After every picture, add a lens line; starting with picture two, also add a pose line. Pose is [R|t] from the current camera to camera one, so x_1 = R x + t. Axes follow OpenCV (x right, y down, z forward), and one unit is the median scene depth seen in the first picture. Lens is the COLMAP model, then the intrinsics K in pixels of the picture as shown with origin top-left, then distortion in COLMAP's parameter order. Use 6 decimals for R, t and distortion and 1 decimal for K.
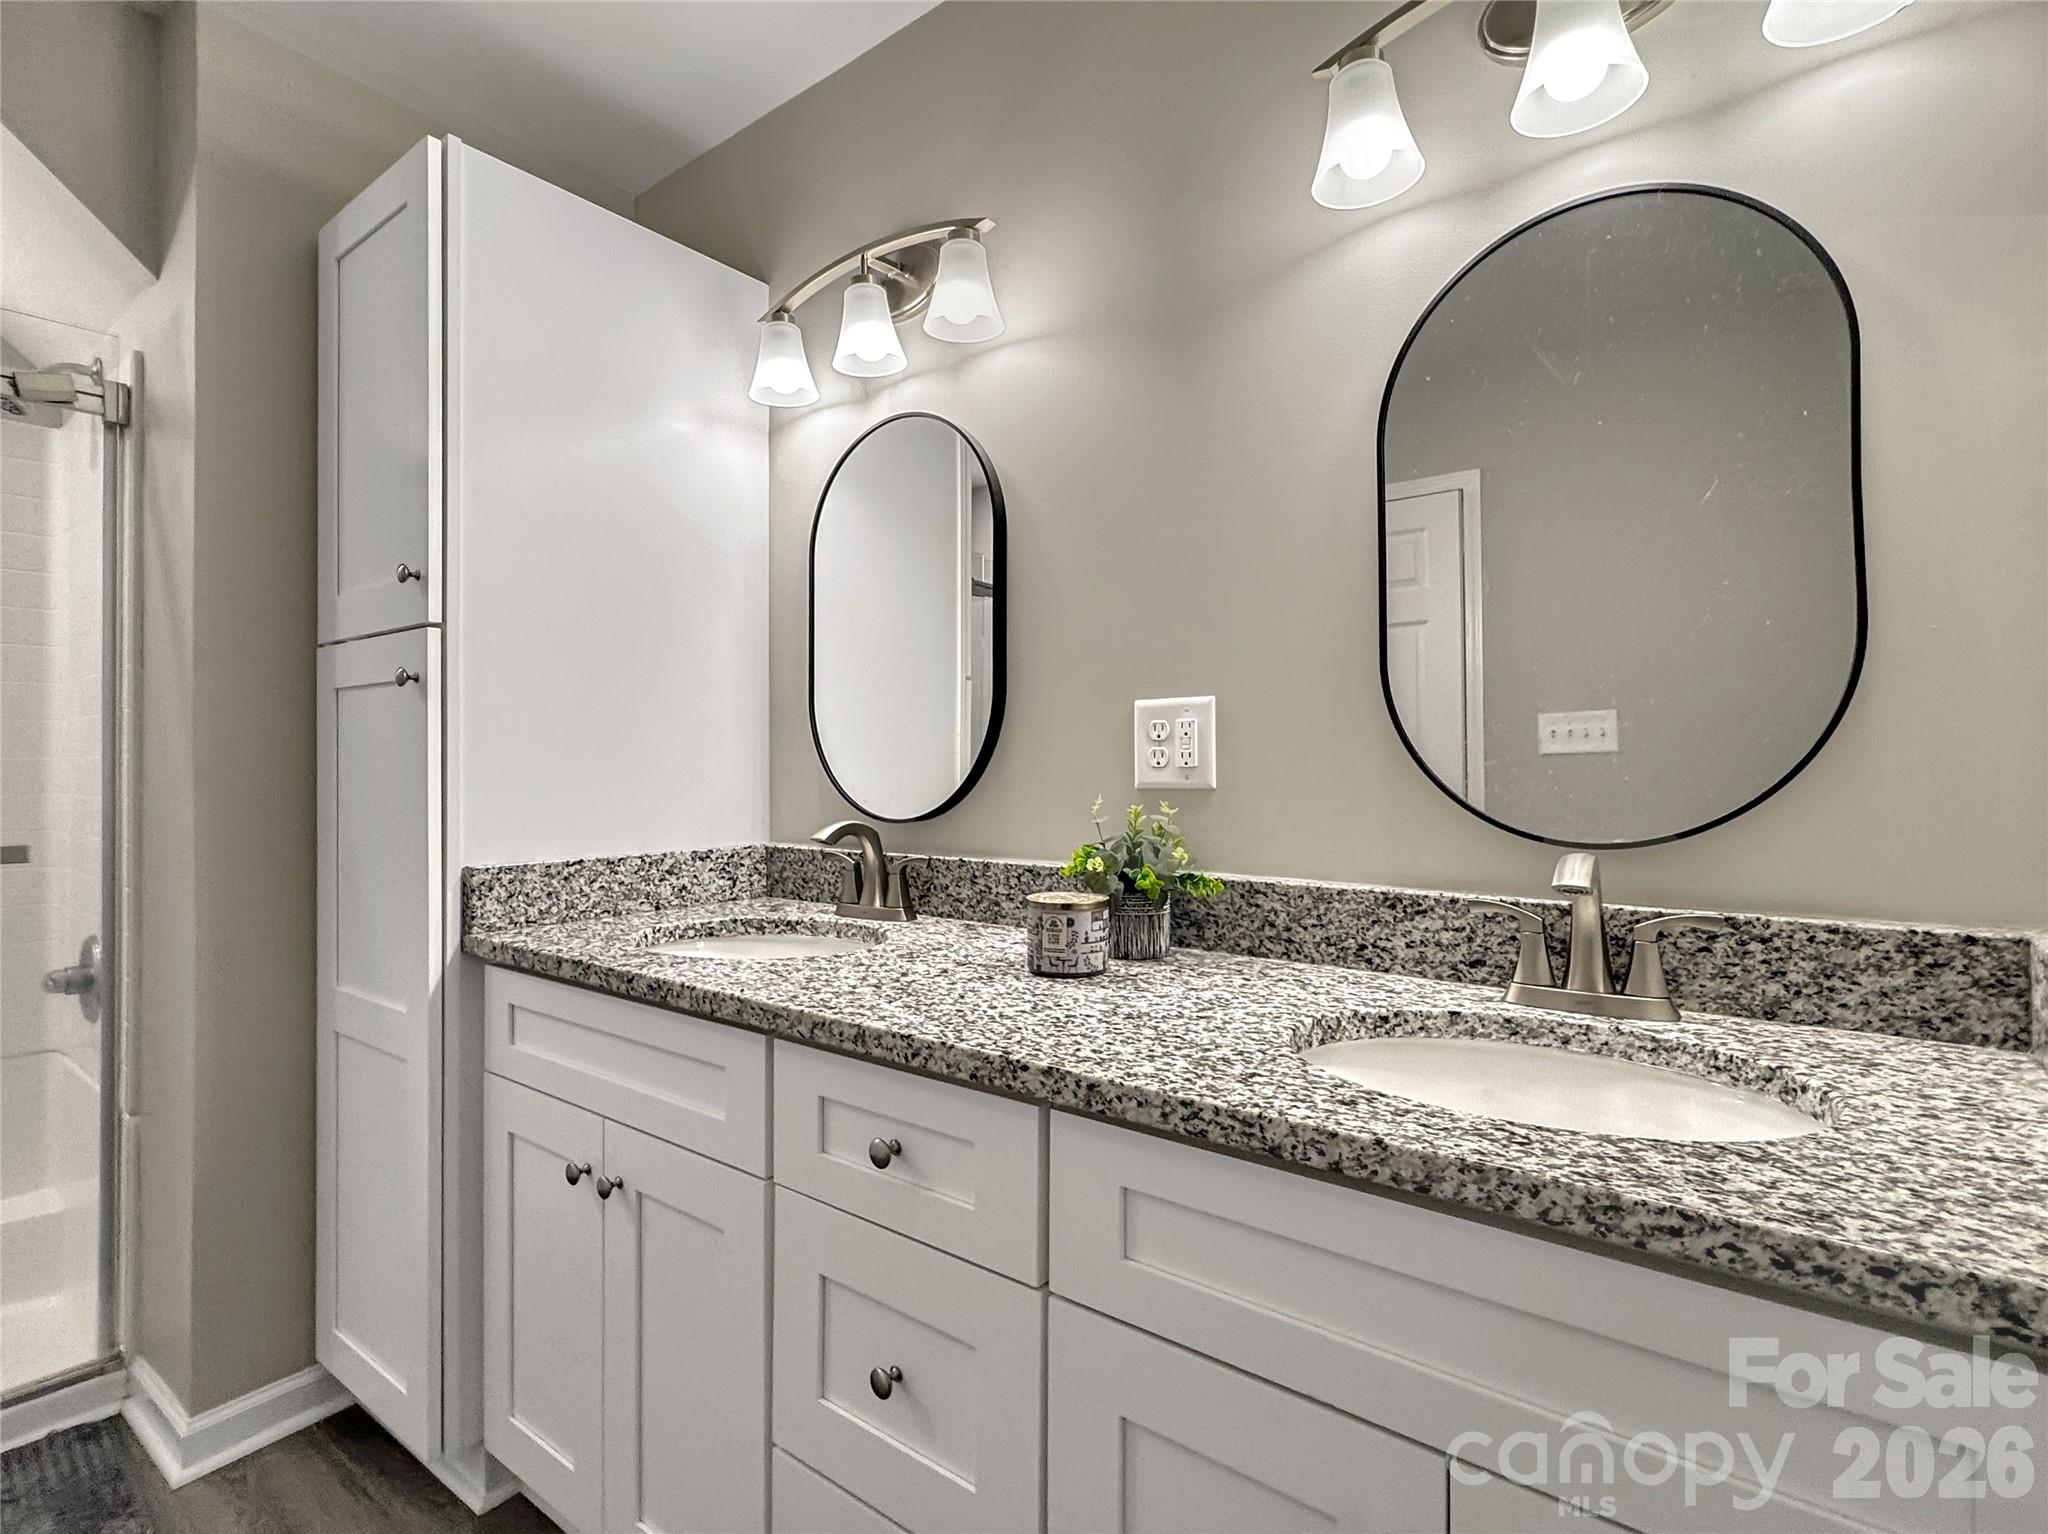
lens RADIAL K [[1015.5, 0, 1030.5], [0, 1015.5, 760.0], [0, 0, 1]] dist [-0.002894, -0.000079]
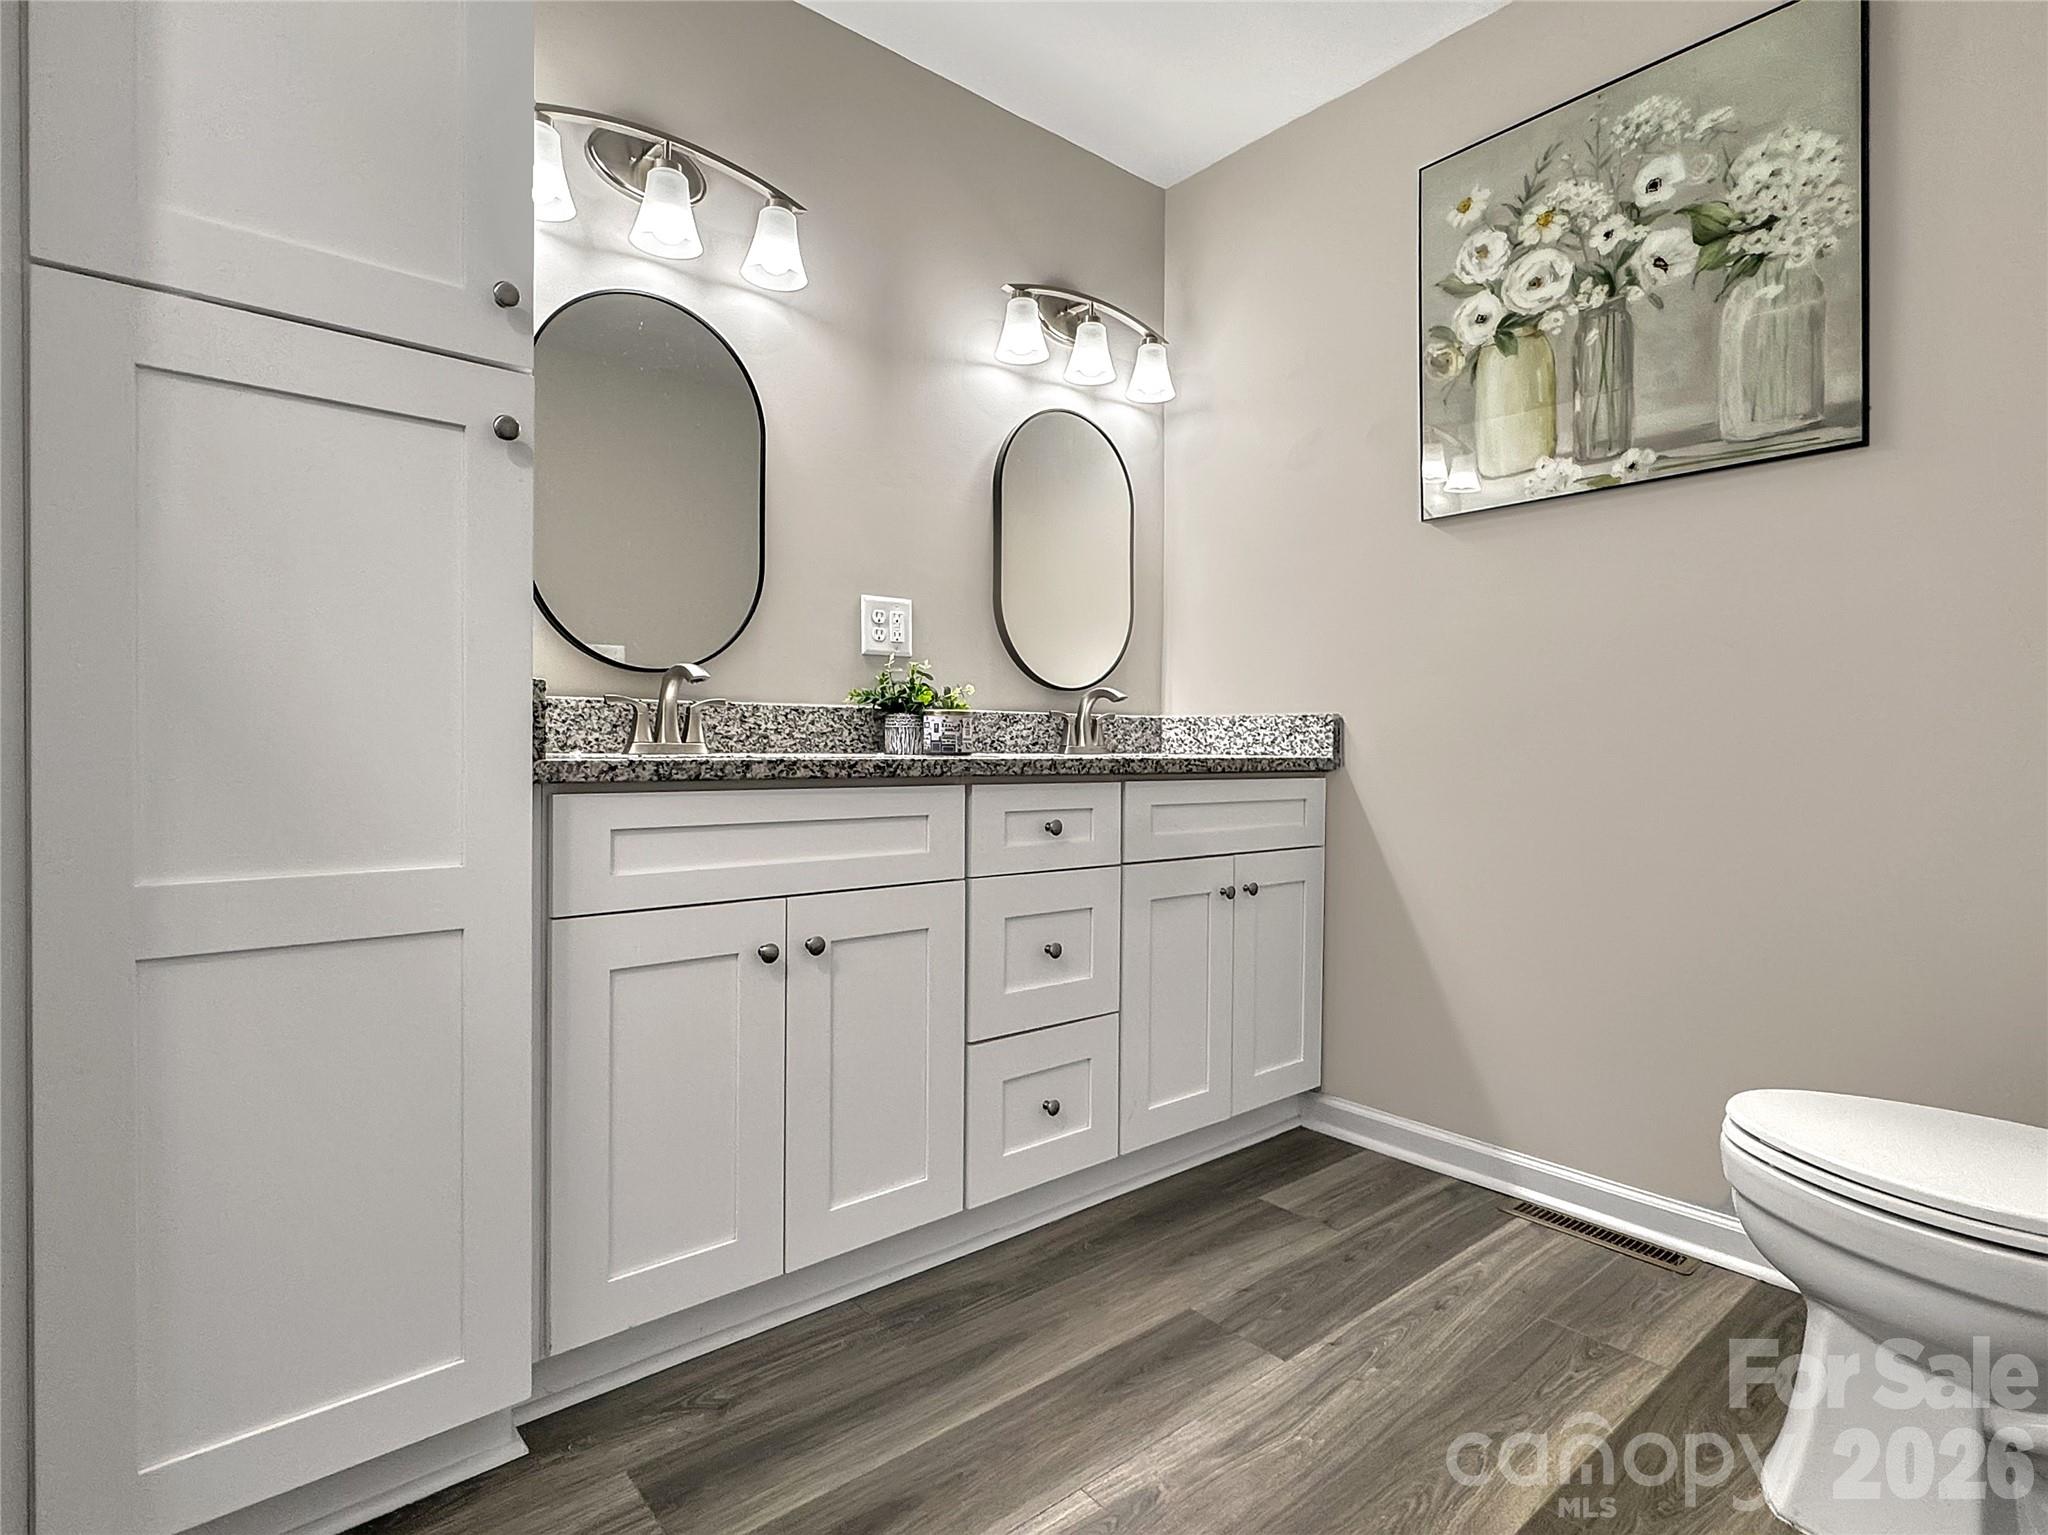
lens RADIAL K [[1015.5, 0, 1030.5], [0, 1015.5, 760.5], [0, 0, 1]] dist [-0.002894, -0.000079]
pose [[0.203040, -0.013909, 0.979072, -1.347286], [-0.013162, 0.999770, 0.016932, 0.160867], [-0.979082, -0.016324, 0.202810, 0.461508]]
